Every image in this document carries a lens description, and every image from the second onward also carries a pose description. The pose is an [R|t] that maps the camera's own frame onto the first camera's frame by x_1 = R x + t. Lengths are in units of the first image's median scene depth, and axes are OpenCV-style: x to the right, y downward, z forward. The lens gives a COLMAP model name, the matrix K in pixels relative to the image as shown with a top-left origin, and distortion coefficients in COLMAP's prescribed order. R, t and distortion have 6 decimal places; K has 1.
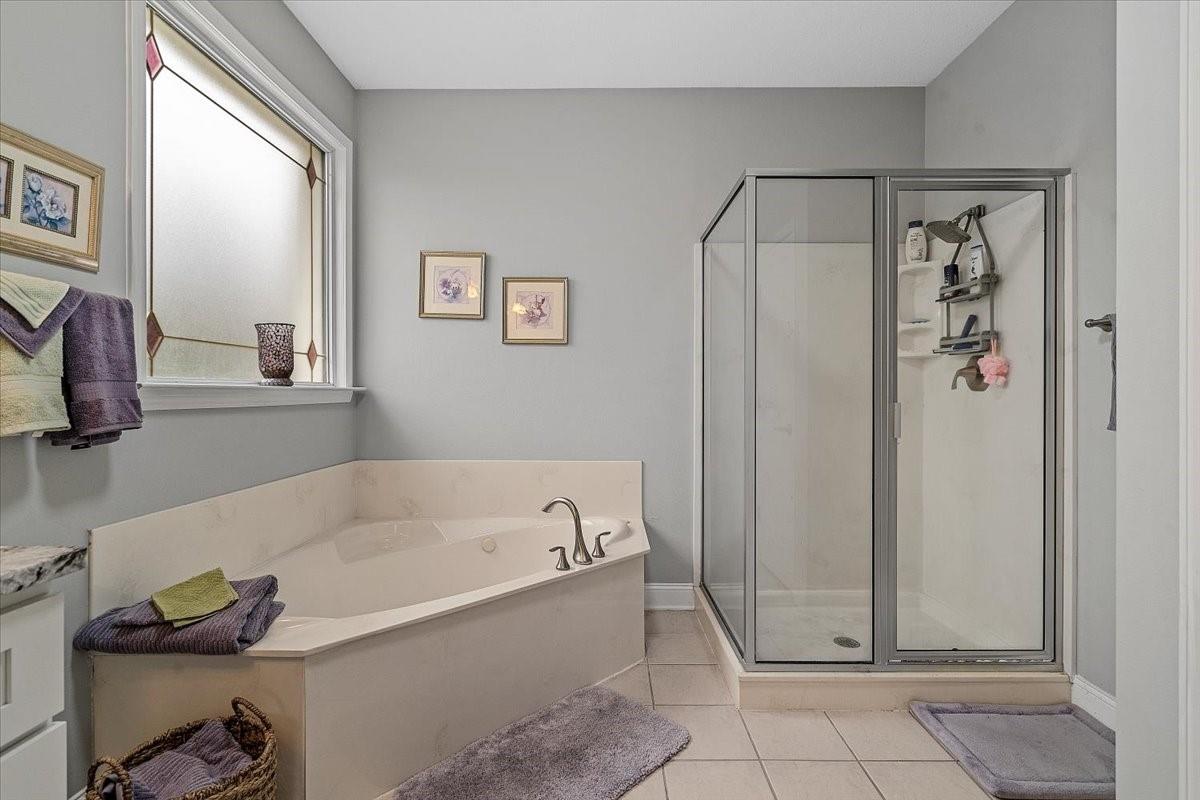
lens RADIAL K [[548.6, 0, 593.6], [0, 548.6, 395.5], [0, 0, 1]] dist [-0.028611, 0.003311]
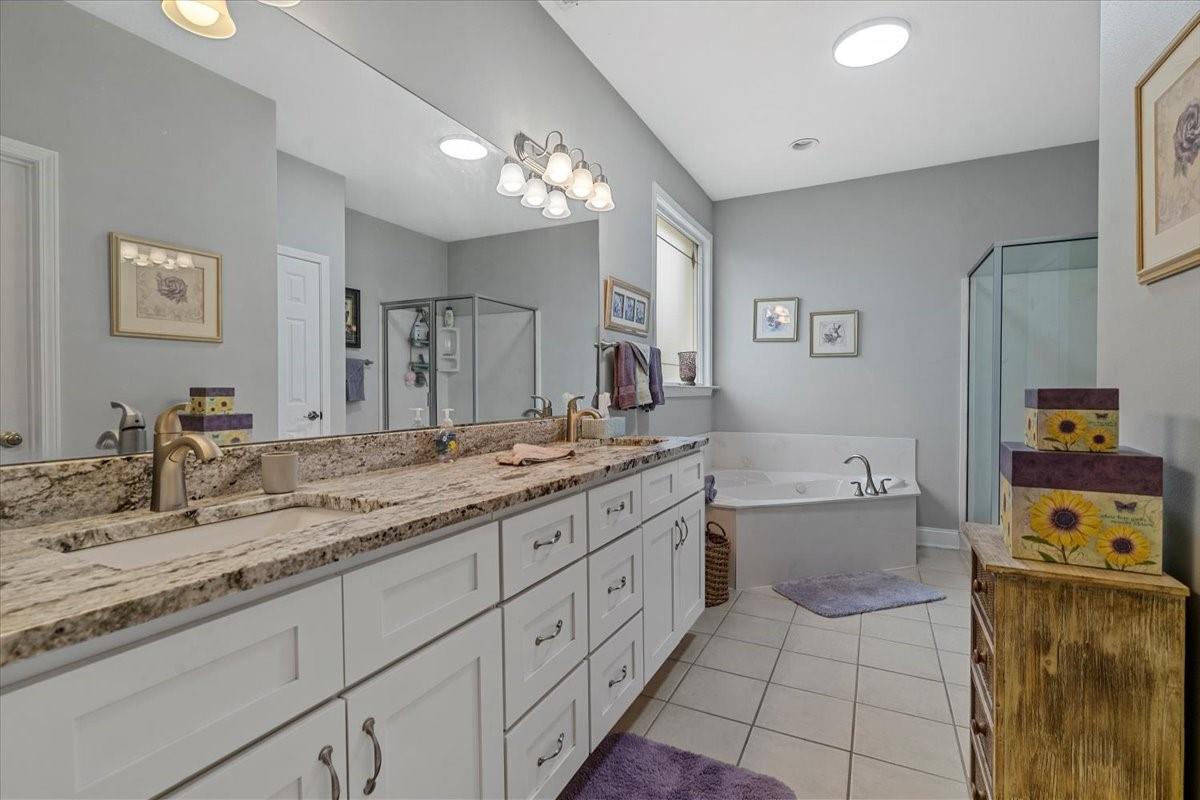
lens RADIAL K [[548.6, 0, 582.4], [0, 548.6, 399.1], [0, 0, 1]] dist [-0.028611, 0.003311]
pose [[0.892299, 0.007020, -0.451390, -0.051922], [-0.003083, 0.999951, 0.009457, 0.010057], [0.451434, -0.007047, 0.892277, -0.697866]]
